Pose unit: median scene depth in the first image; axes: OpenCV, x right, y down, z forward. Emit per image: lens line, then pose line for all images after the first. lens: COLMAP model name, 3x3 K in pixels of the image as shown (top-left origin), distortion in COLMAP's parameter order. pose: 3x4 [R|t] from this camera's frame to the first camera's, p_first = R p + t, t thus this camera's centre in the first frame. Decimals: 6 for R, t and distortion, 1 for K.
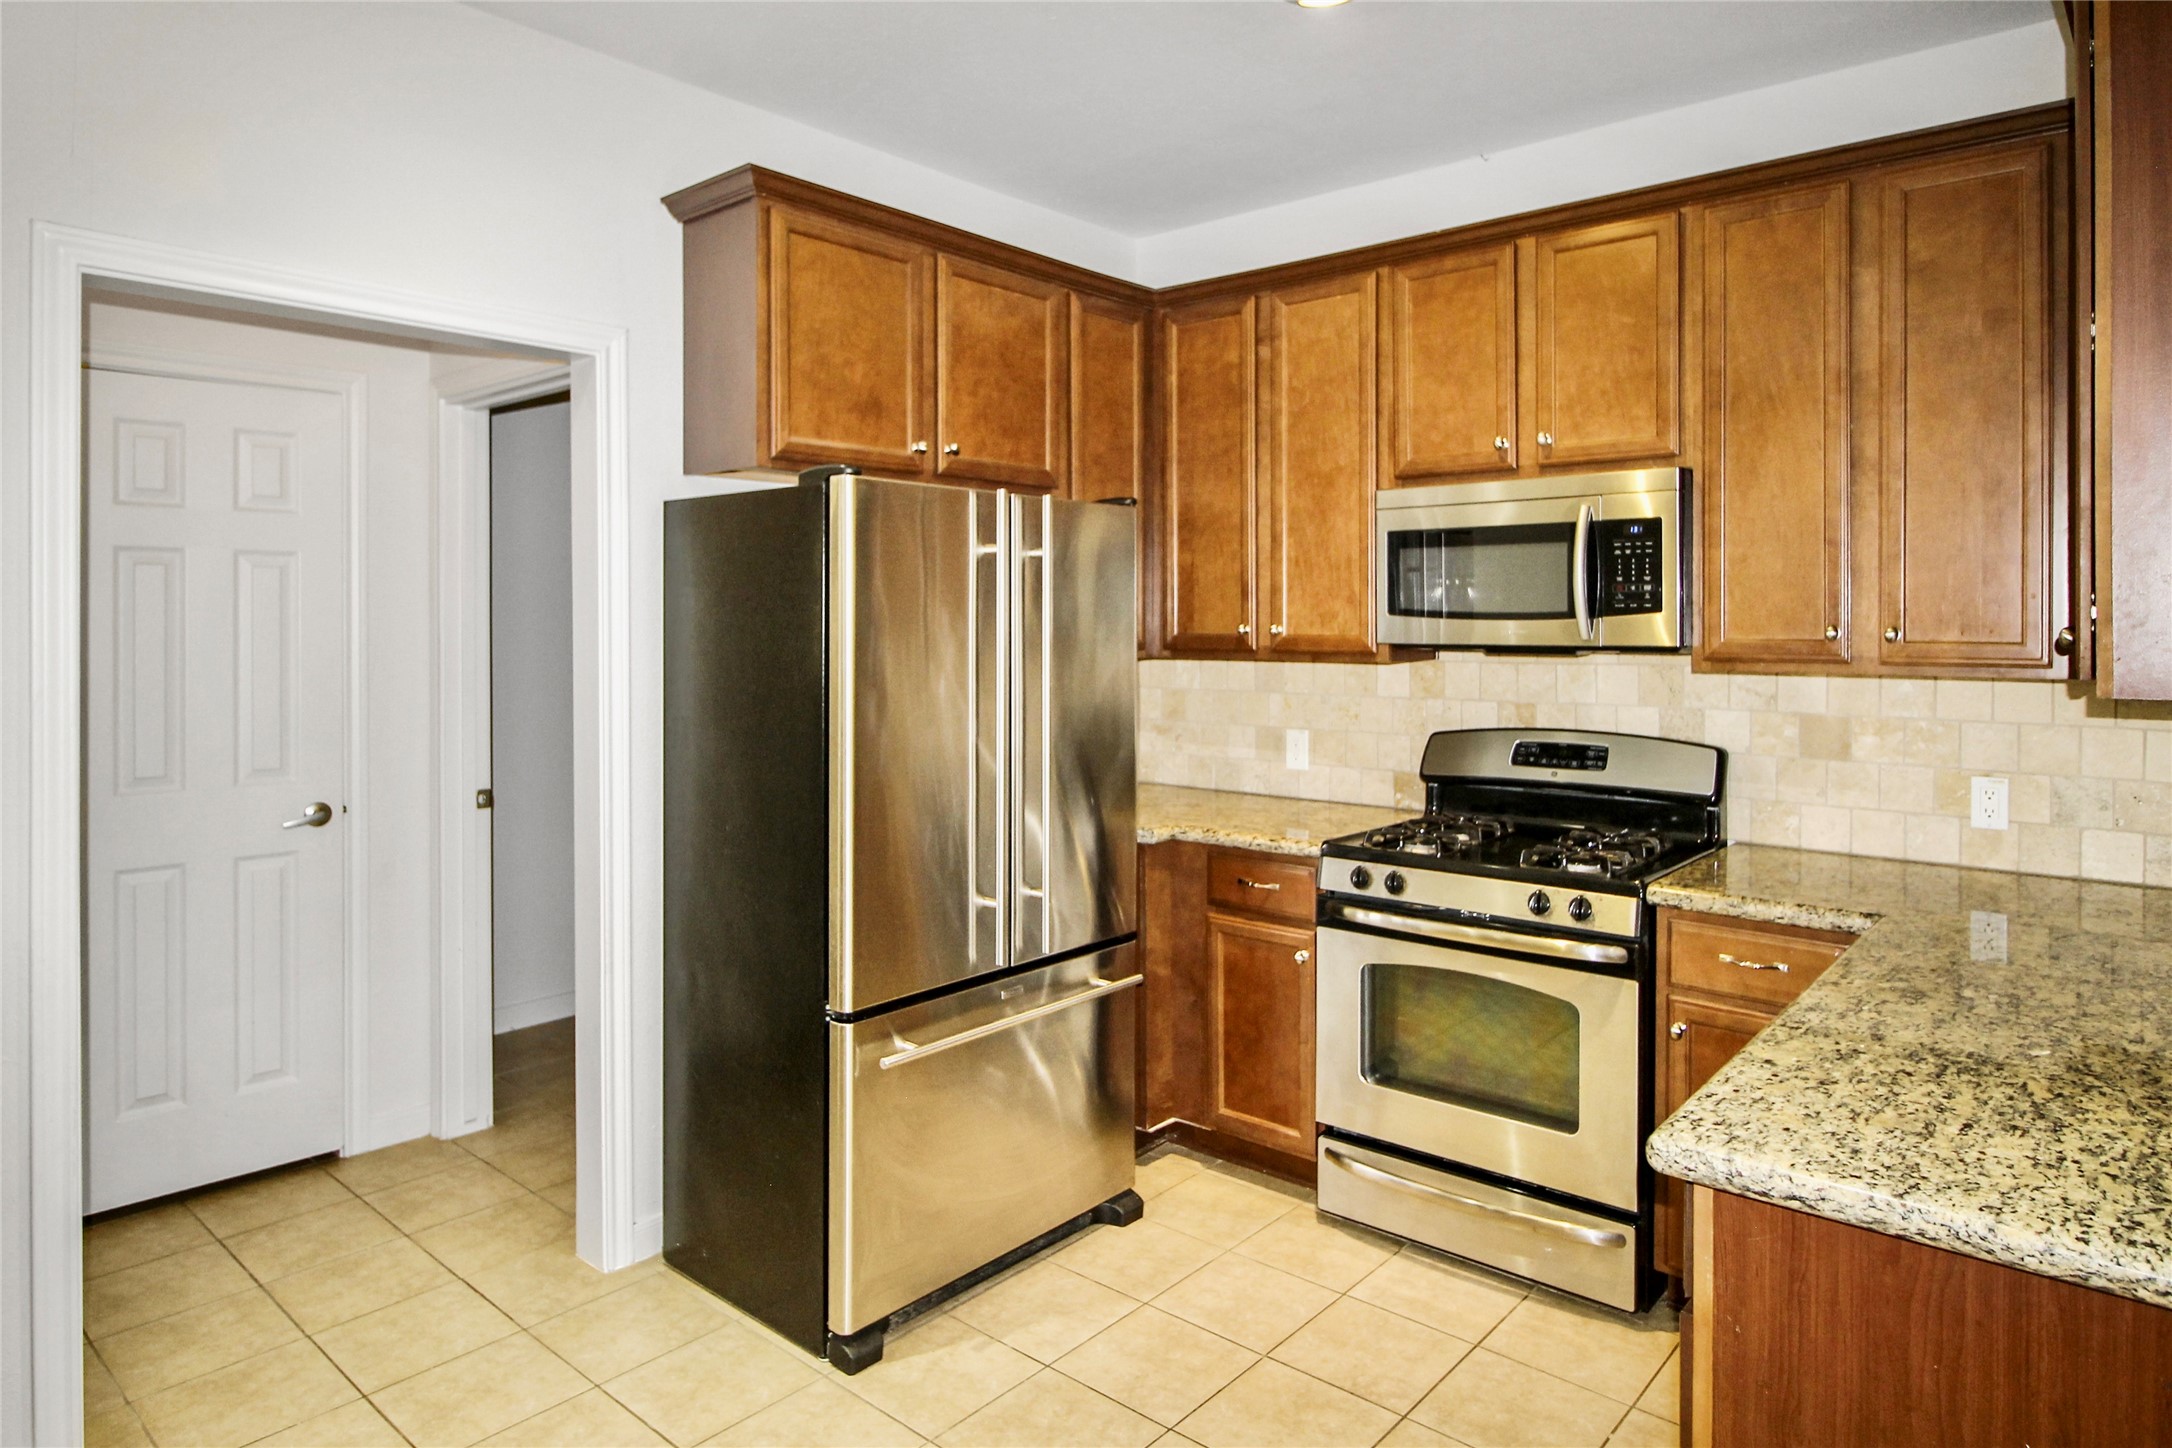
lens RADIAL K [[1273.2, 0, 1095.5], [0, 1273.2, 626.3], [0, 0, 1]] dist [-0.005488, -0.000231]
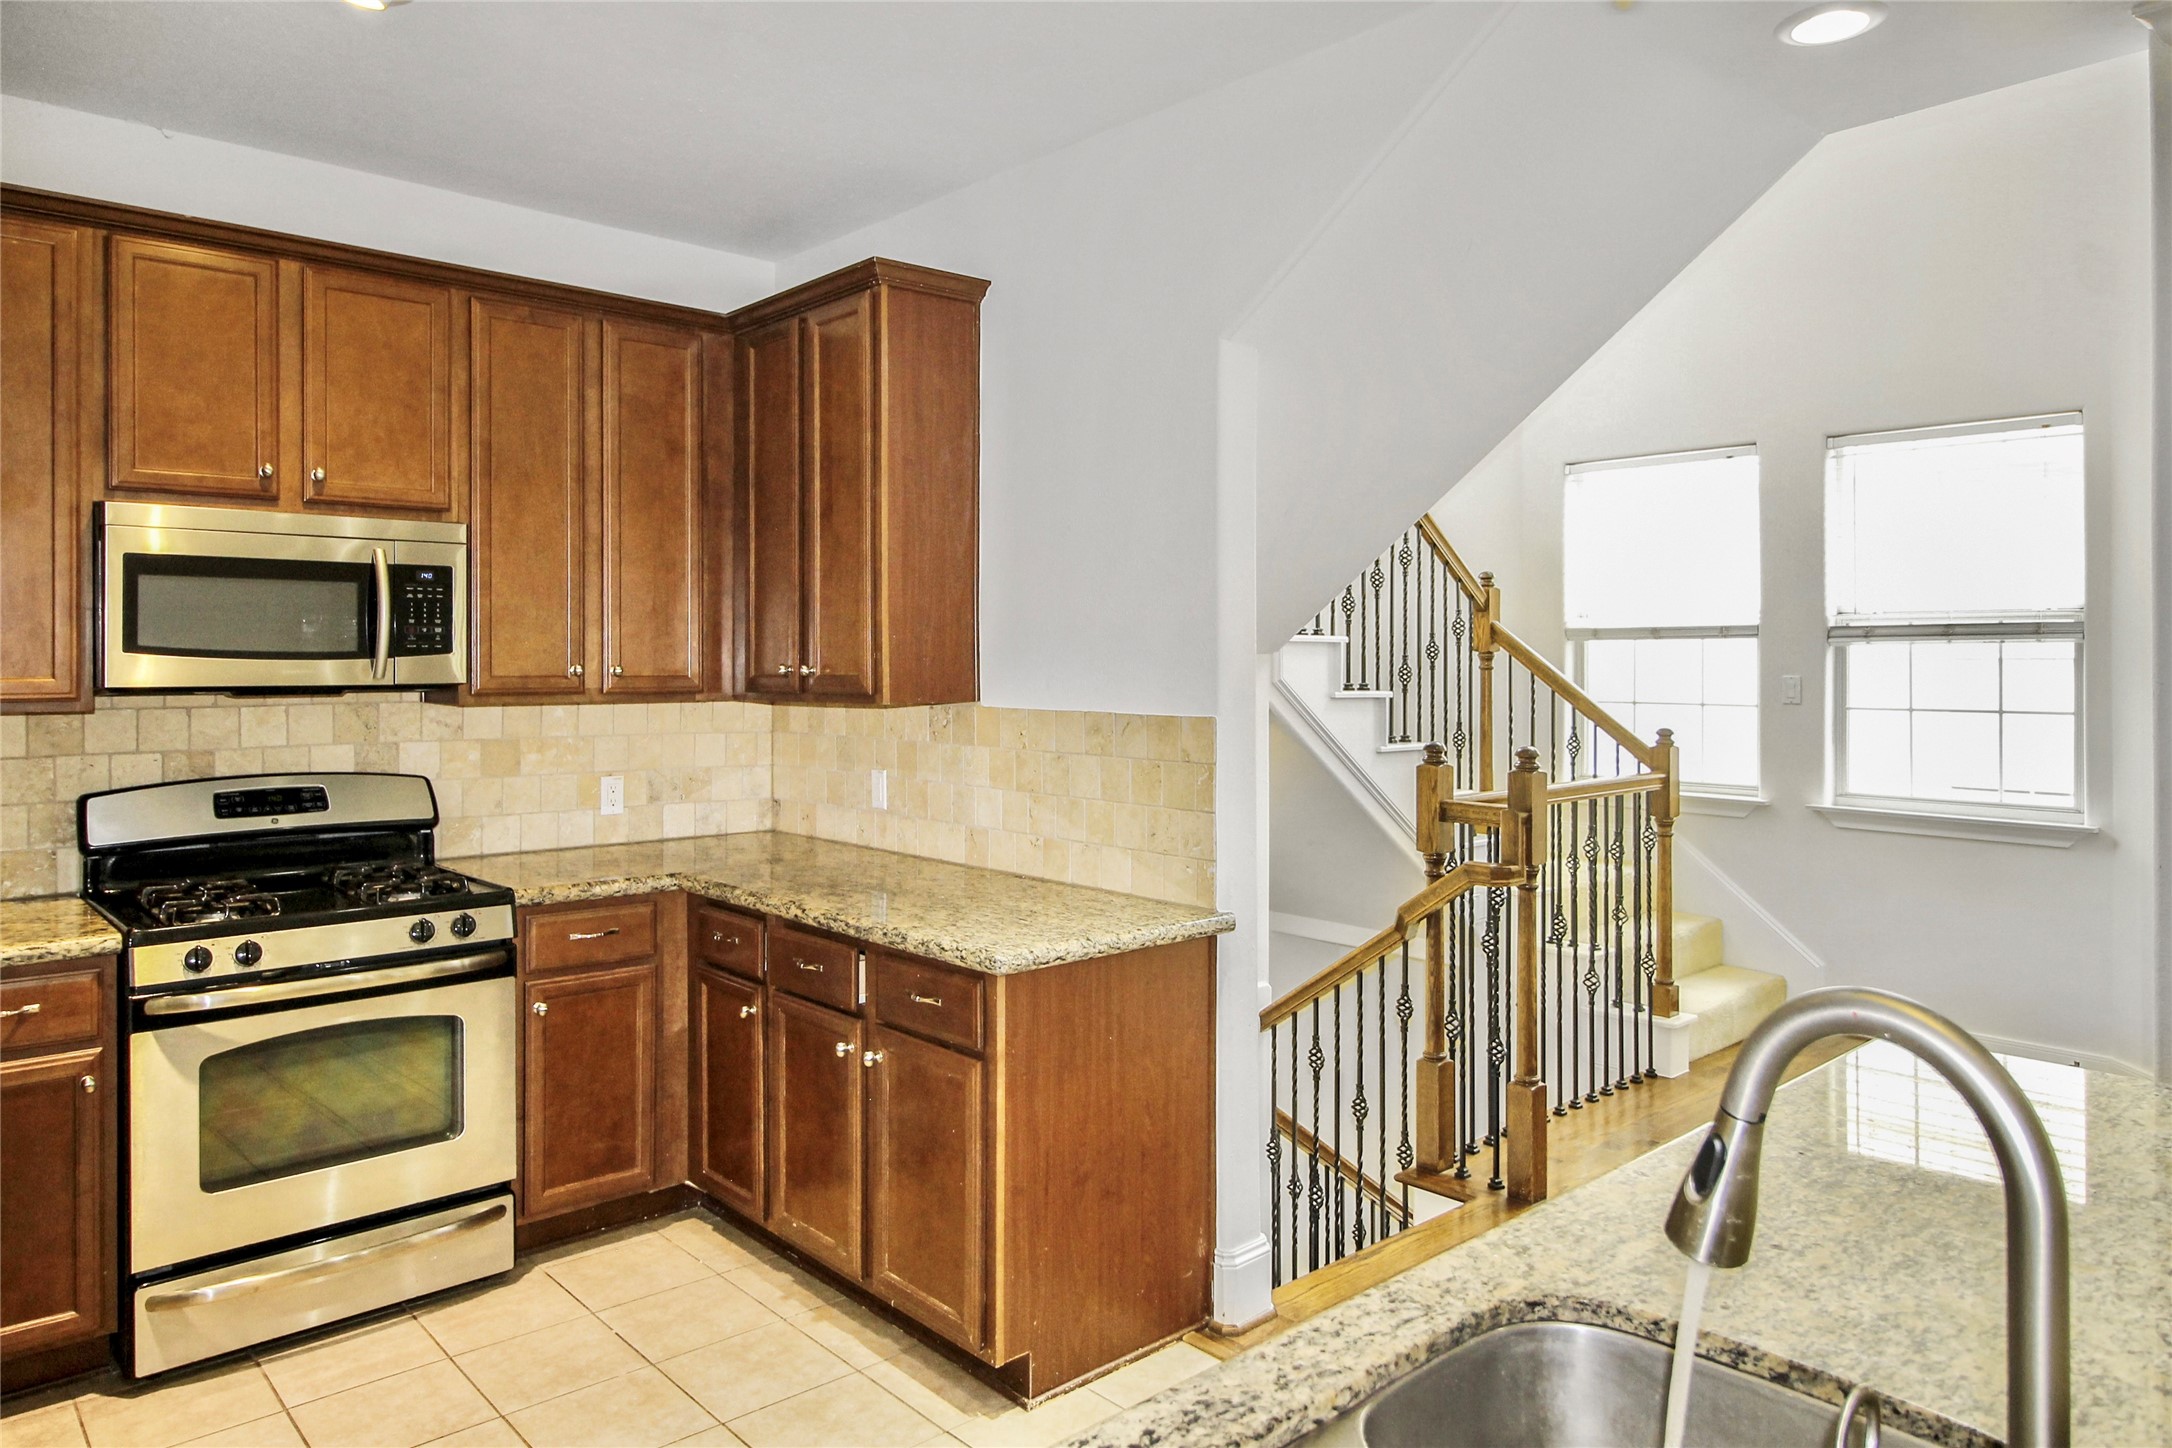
lens RADIAL K [[1402.1, 0, 1077.5], [0, 1402.1, 655.8], [0, 0, 1]] dist [-0.001217, 0.000736]
pose [[0.126719, 0.004319, 0.991929, -0.659350], [0.003837, 0.999981, -0.004844, -0.000420], [-0.991931, 0.004420, 0.126700, 0.292277]]
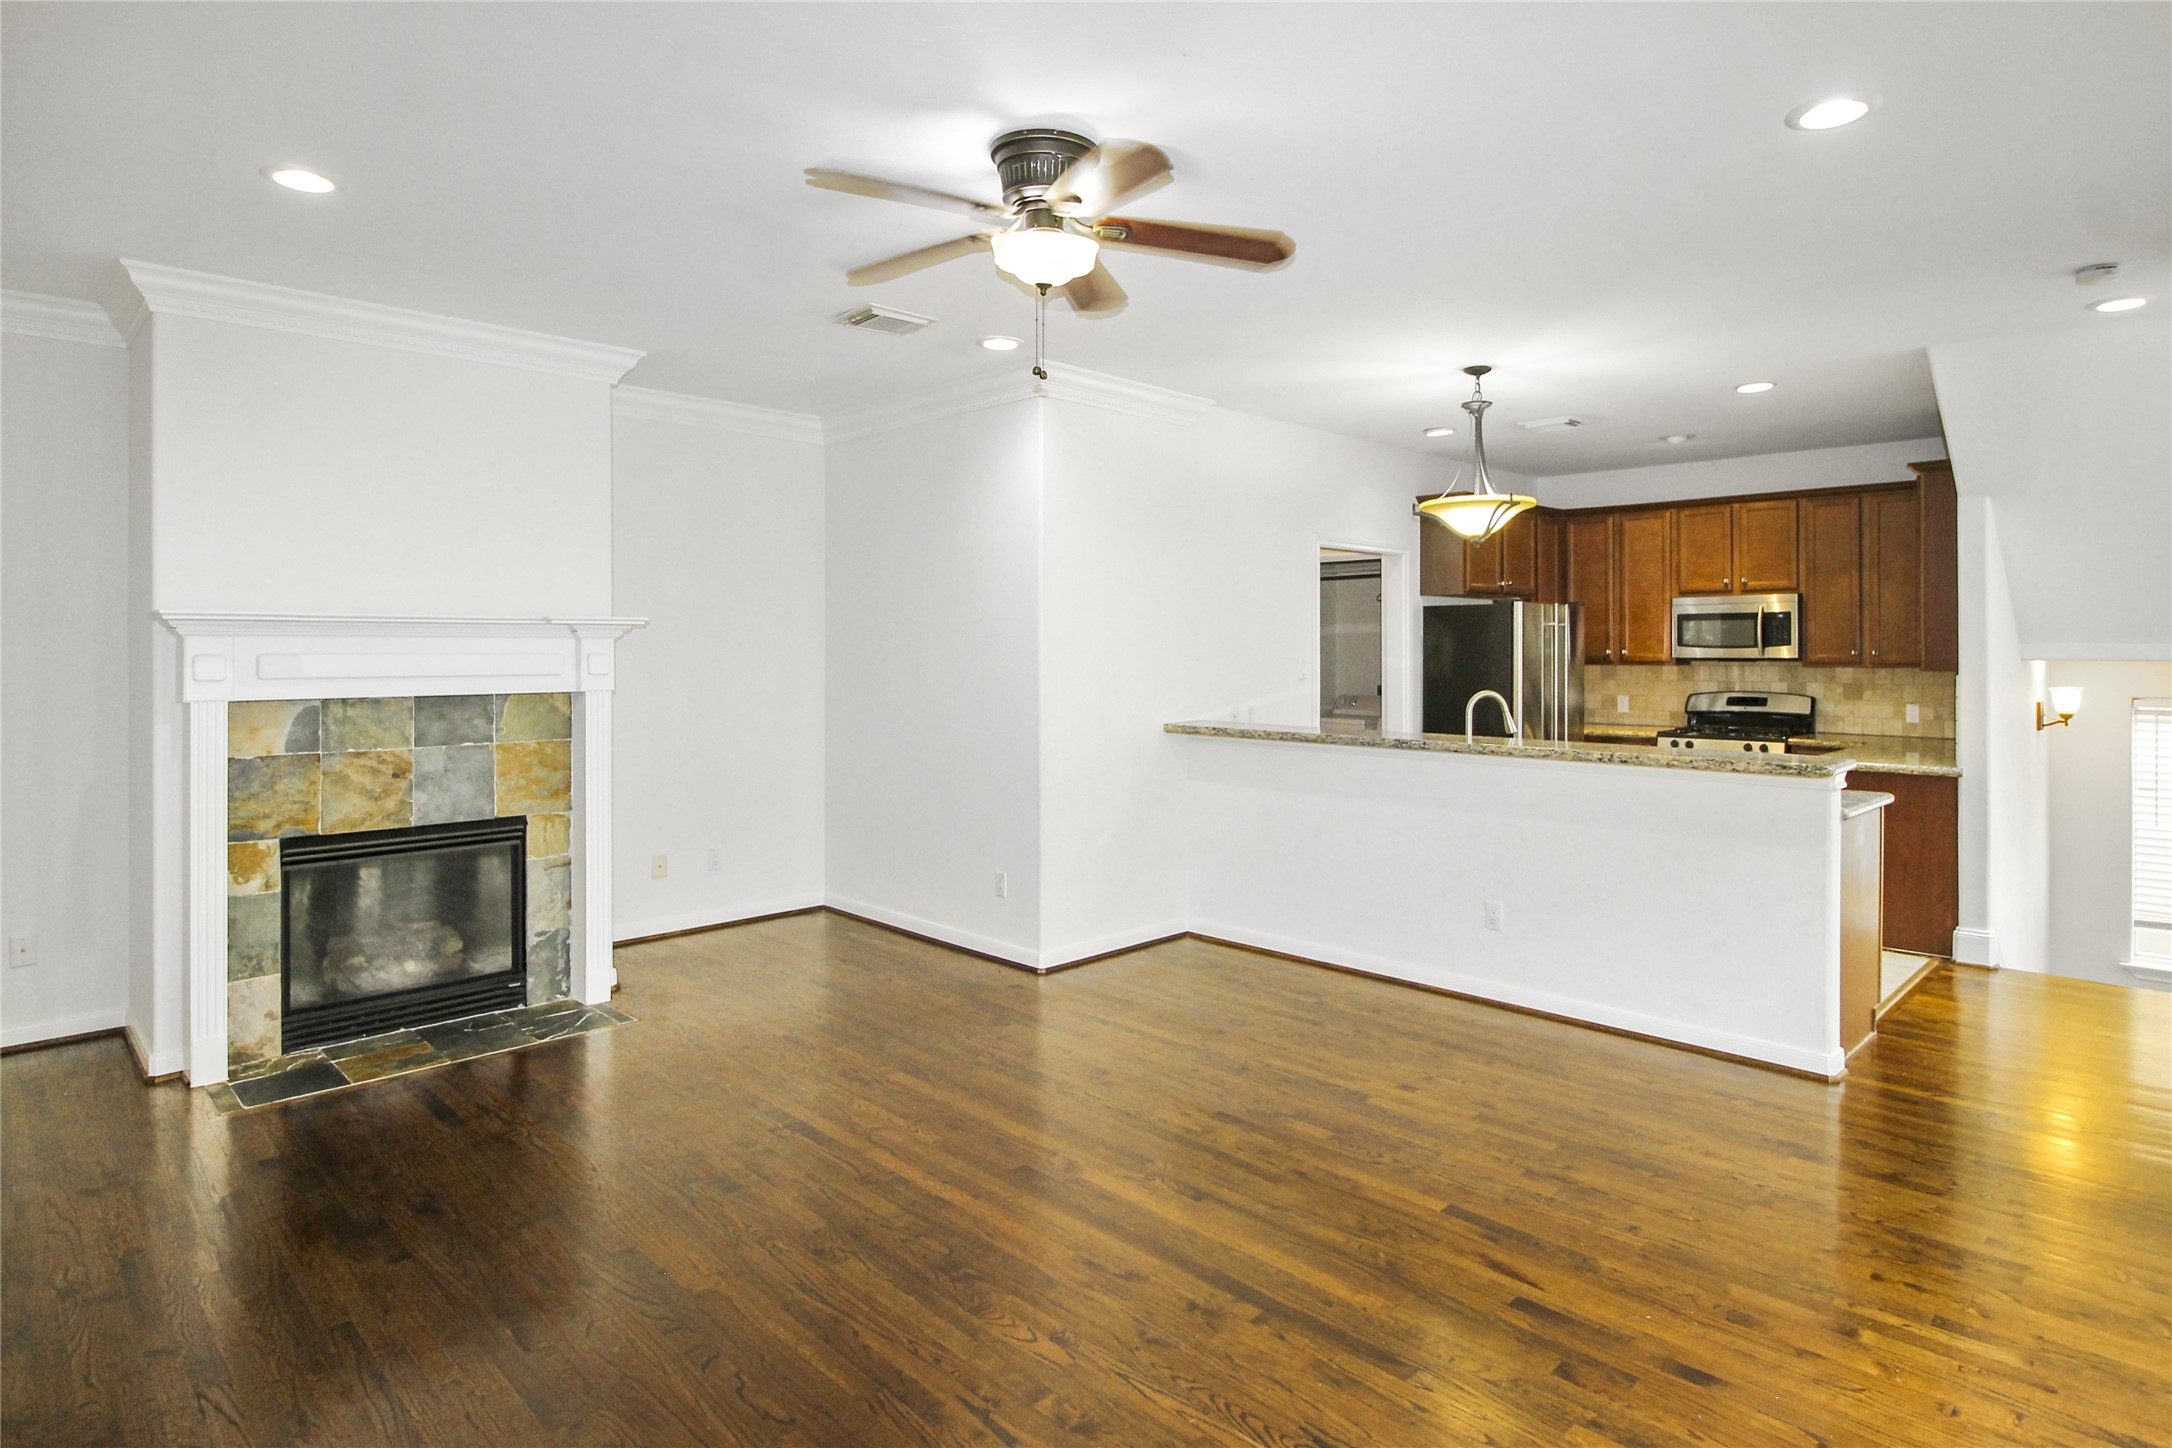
lens RADIAL K [[1173.2, 0, 1120.0], [0, 1173.2, 648.9], [0, 0, 1]] dist [0.000437, -0.001169]
pose [[0.997695, -0.000922, -0.067847, -0.803385], [0.000873, 0.999999, -0.000756, -0.003659], [0.067848, 0.000695, 0.997695, -1.578999]]
